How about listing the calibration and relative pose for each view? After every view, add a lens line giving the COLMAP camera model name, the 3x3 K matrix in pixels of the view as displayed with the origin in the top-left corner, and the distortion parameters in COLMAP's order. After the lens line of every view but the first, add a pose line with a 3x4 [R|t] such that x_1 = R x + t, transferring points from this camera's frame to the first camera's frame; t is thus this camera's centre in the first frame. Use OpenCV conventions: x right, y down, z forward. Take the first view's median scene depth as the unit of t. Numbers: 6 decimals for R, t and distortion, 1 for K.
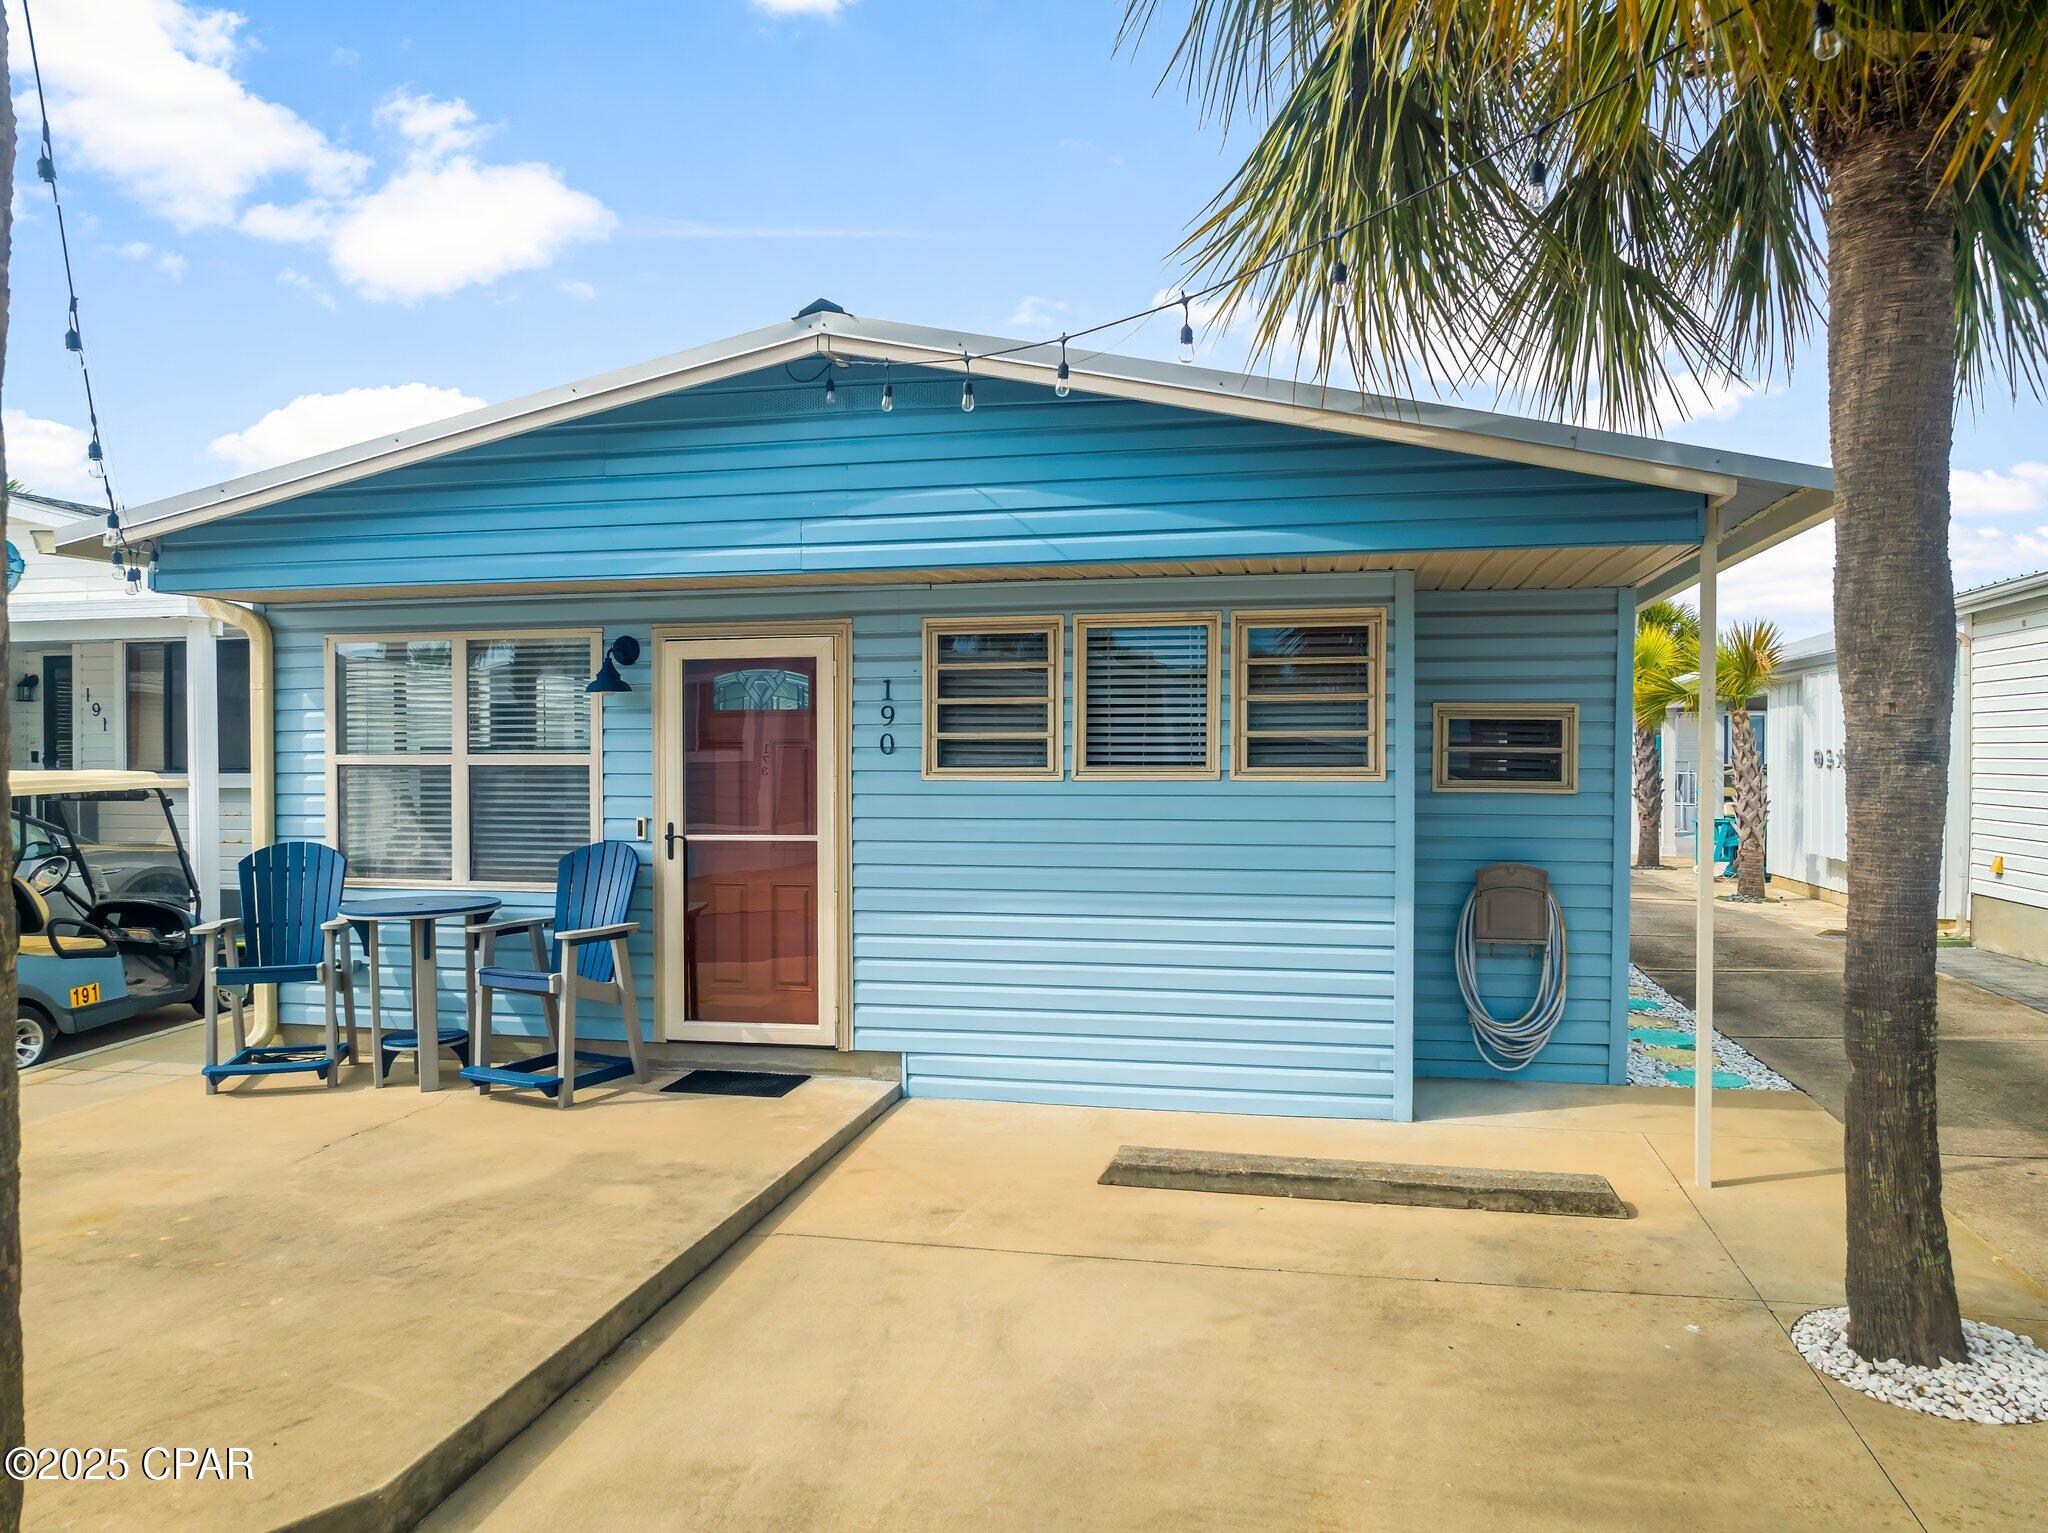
lens RADIAL K [[1436.6, 0, 1024.0], [0, 1436.6, 766.5], [0, 0, 1]] dist [-0.037205, 0.001396]
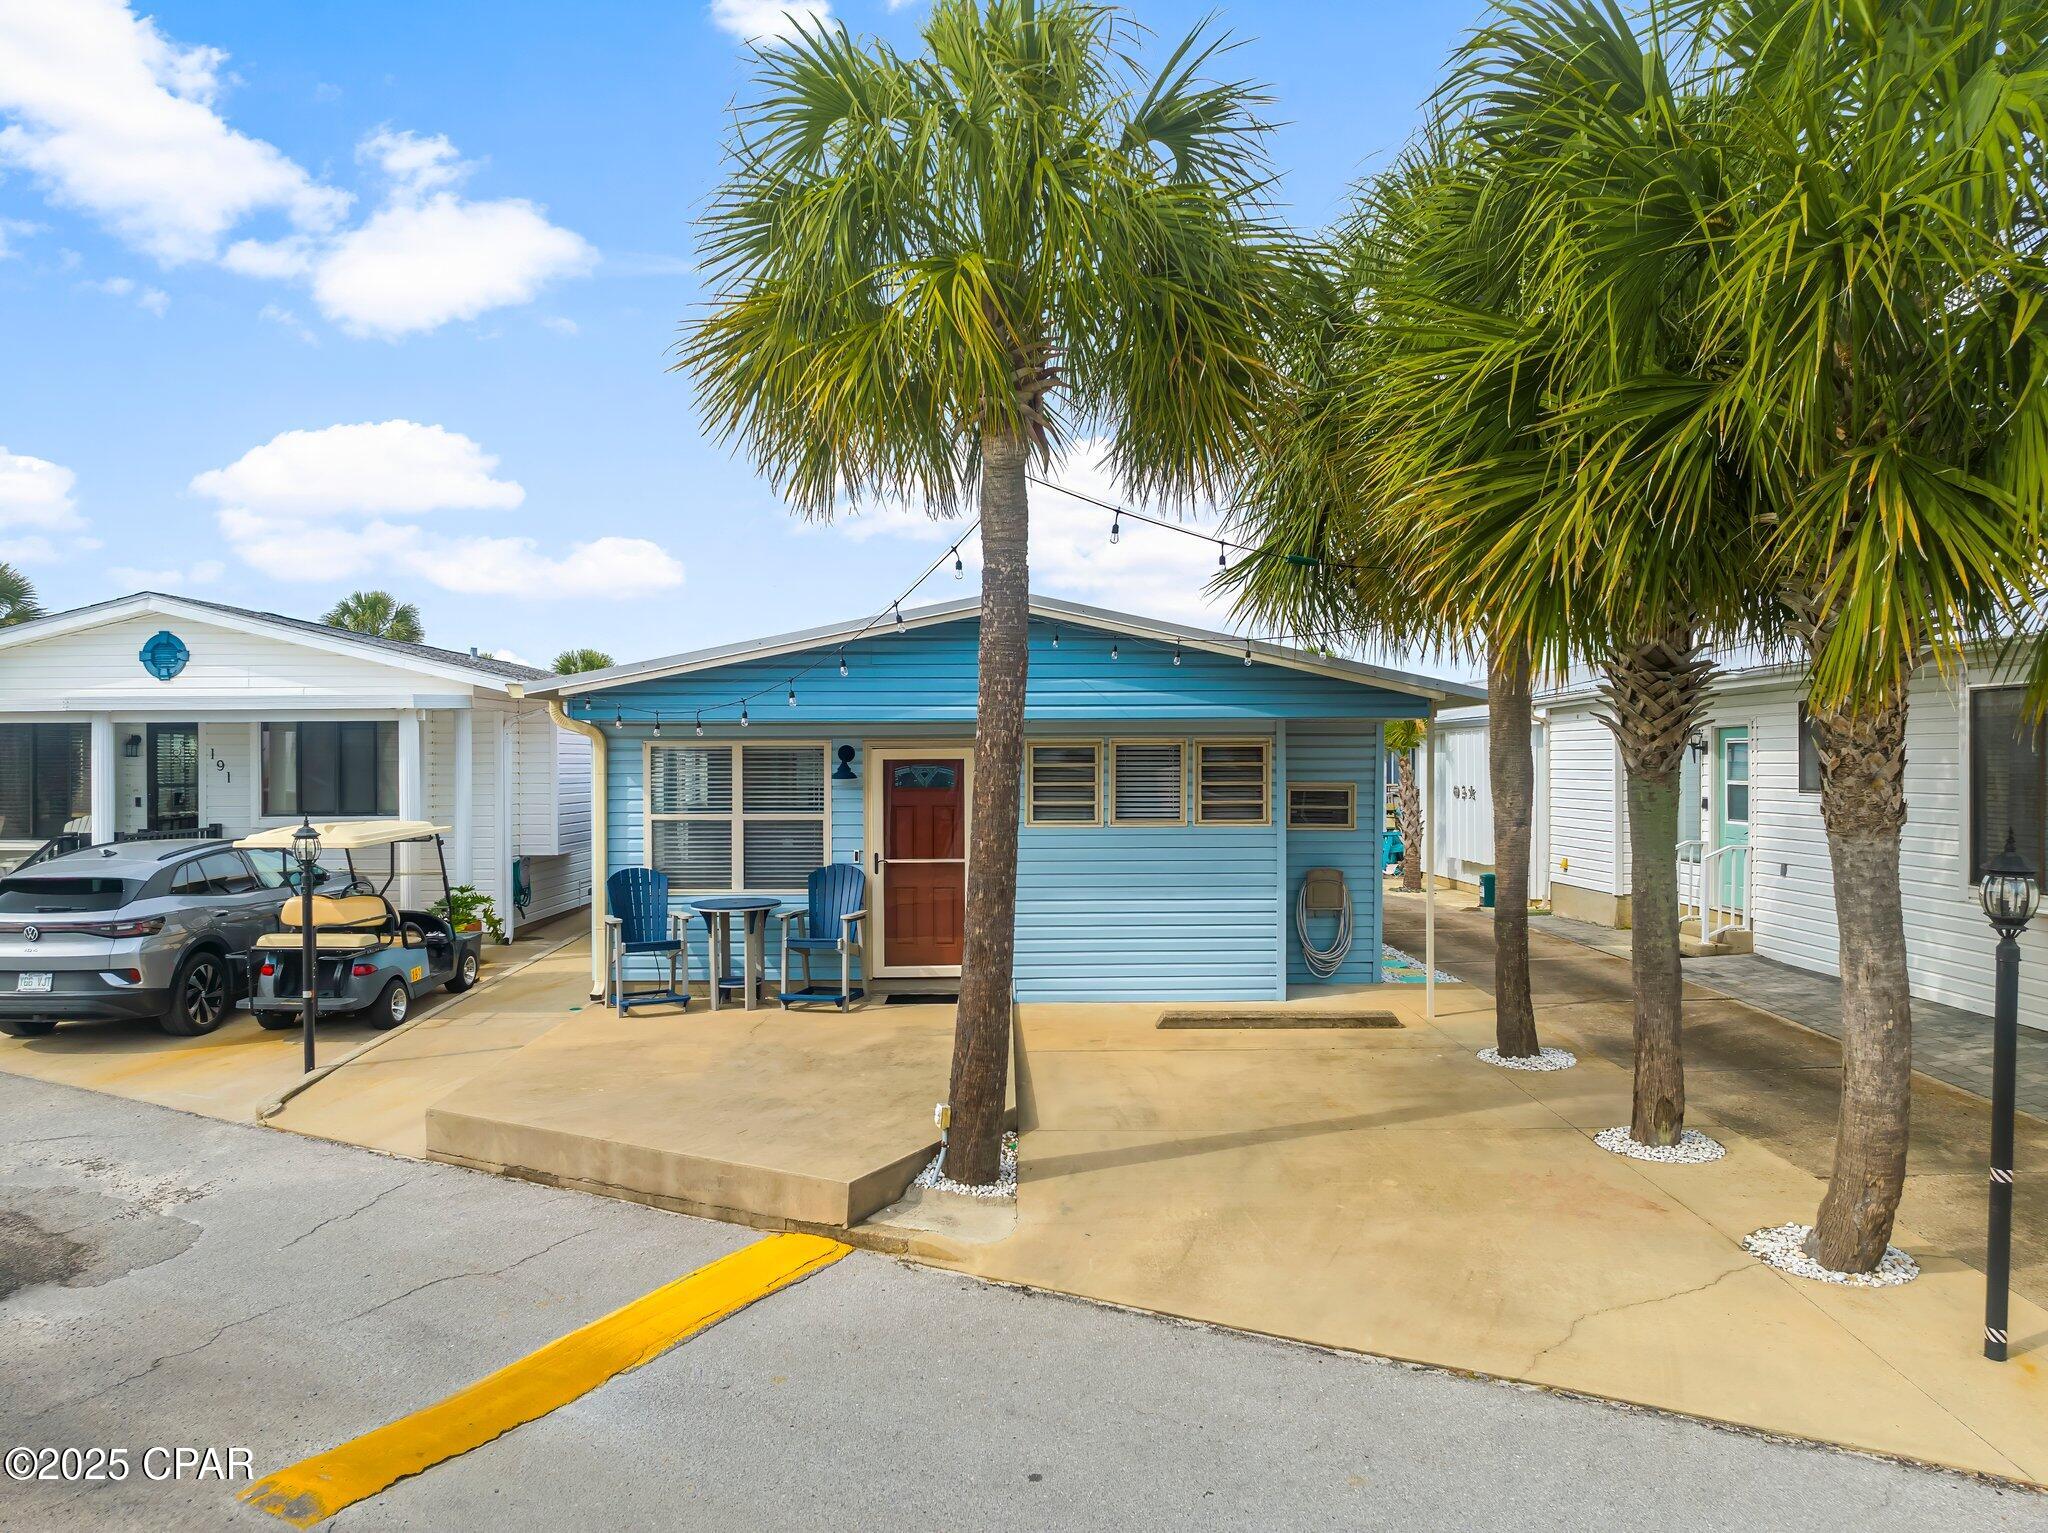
lens RADIAL K [[1422.5, 0, 1024.0], [0, 1422.5, 766.5], [0, 0, 1]] dist [-0.036077, -0.000719]
pose [[0.974179, -0.001921, 0.225769, -0.489011], [0.003631, 0.999968, -0.007159, -0.056057], [-0.225748, 0.007794, 0.974155, -0.770379]]
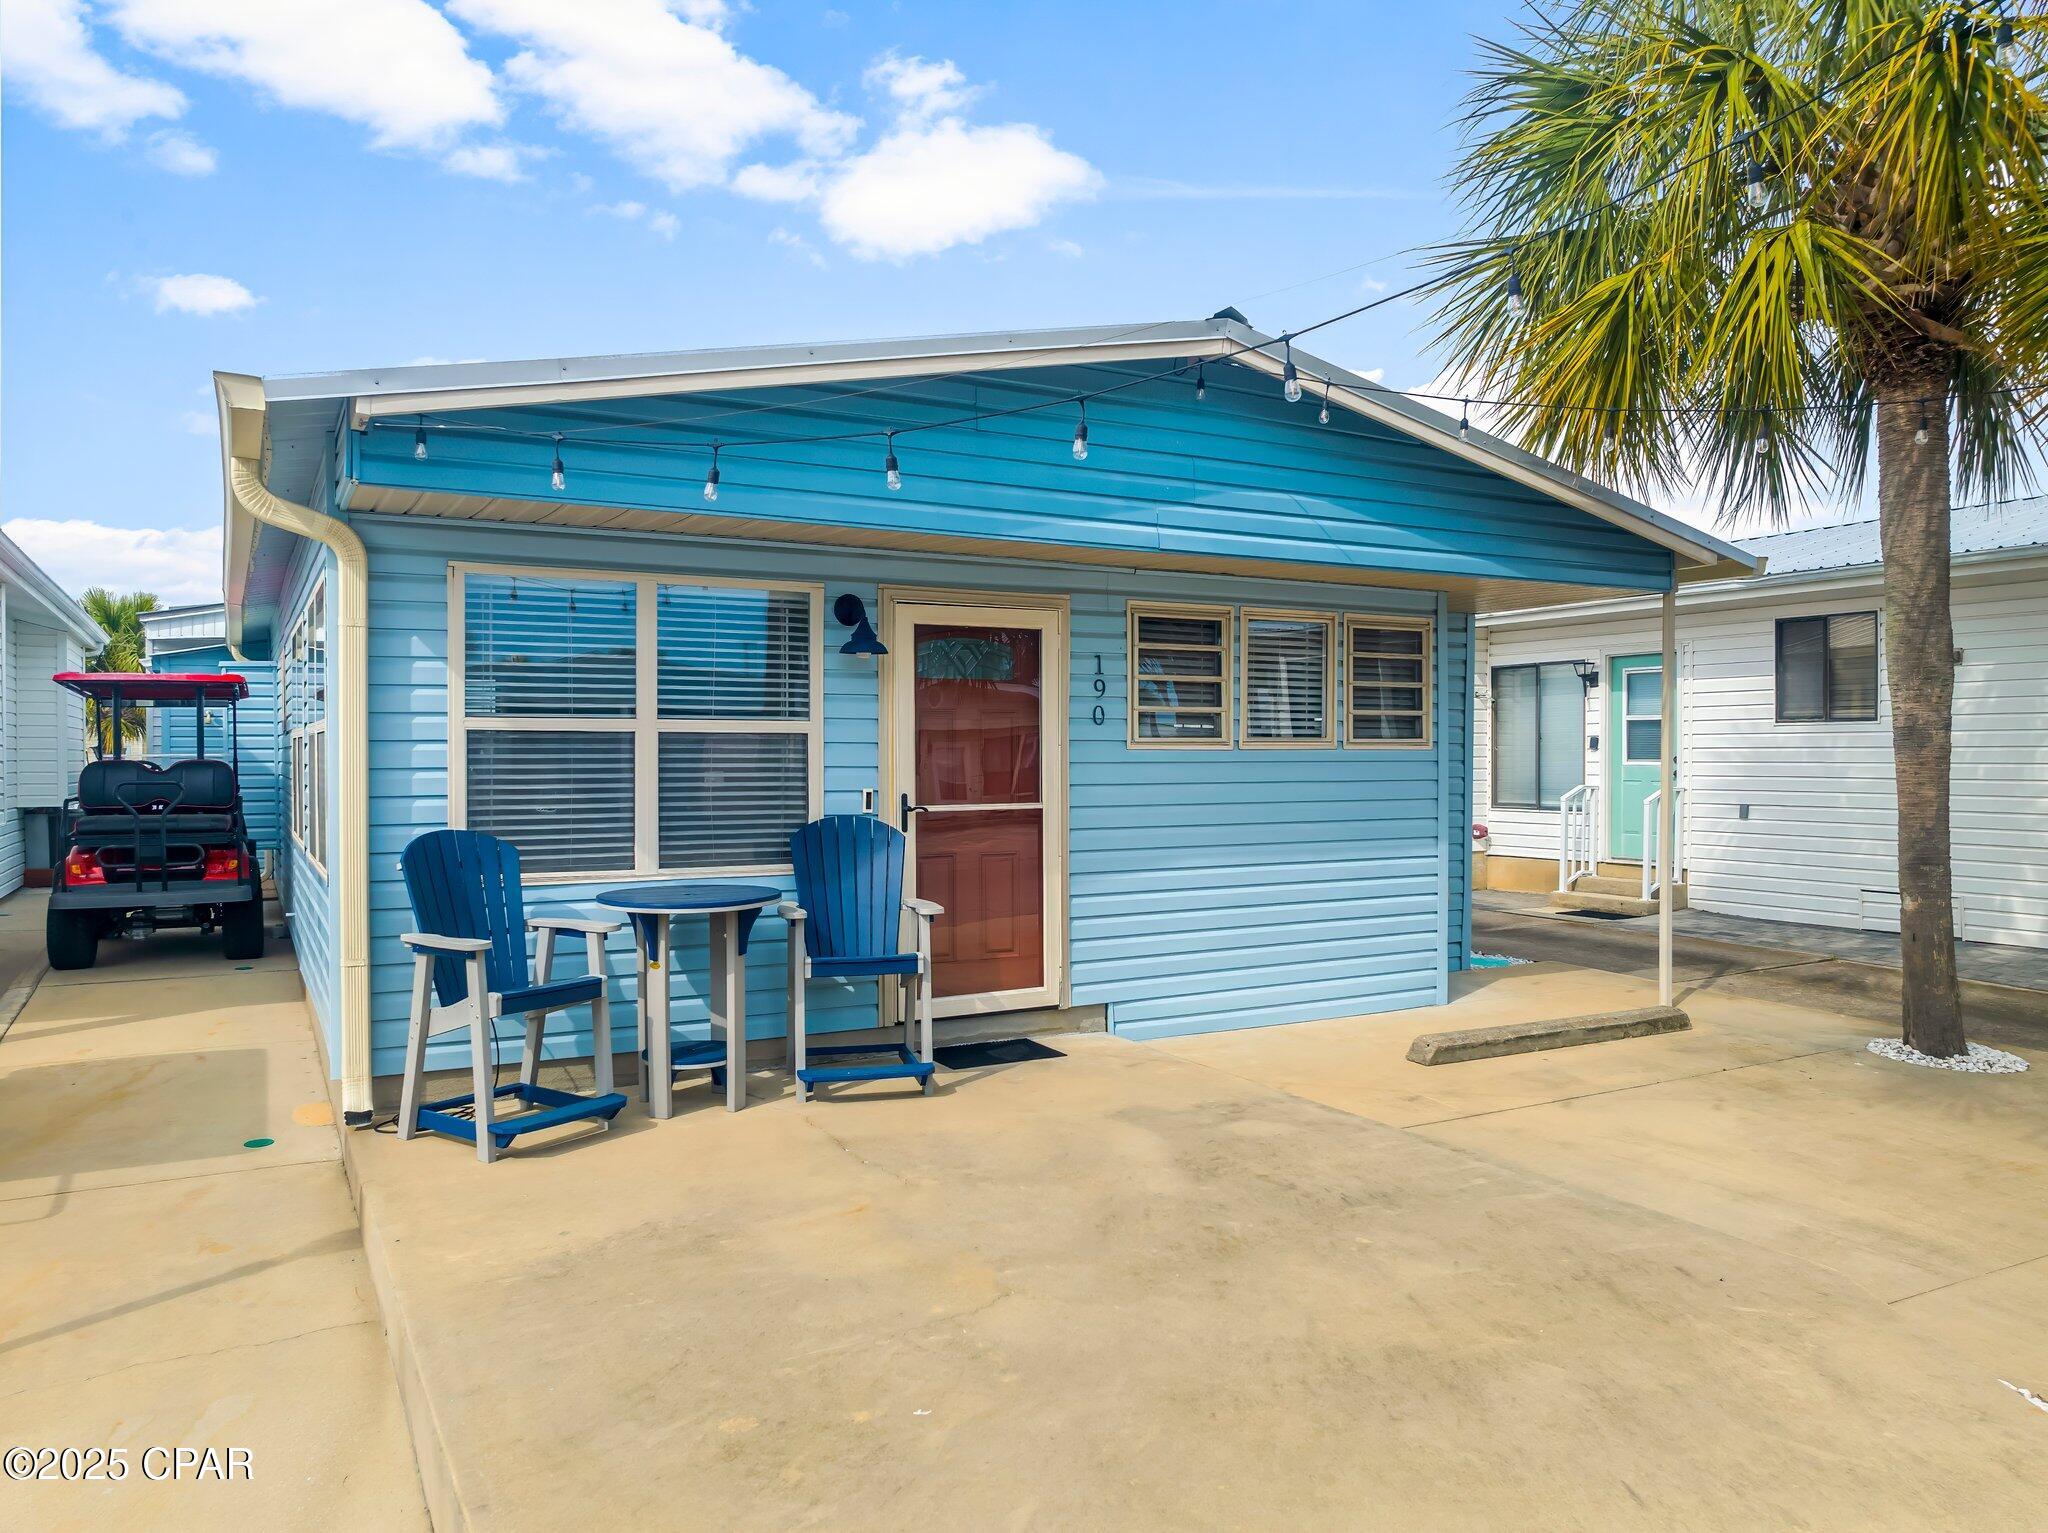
lens RADIAL K [[1436.6, 0, 1024.0], [0, 1436.6, 766.5], [0, 0, 1]] dist [-0.037205, 0.001396]
pose [[0.751905, -0.004340, 0.659257, -0.864538], [0.005824, 0.999983, -0.000060, 0.022743], [-0.659246, 0.003884, 0.751917, 0.241910]]
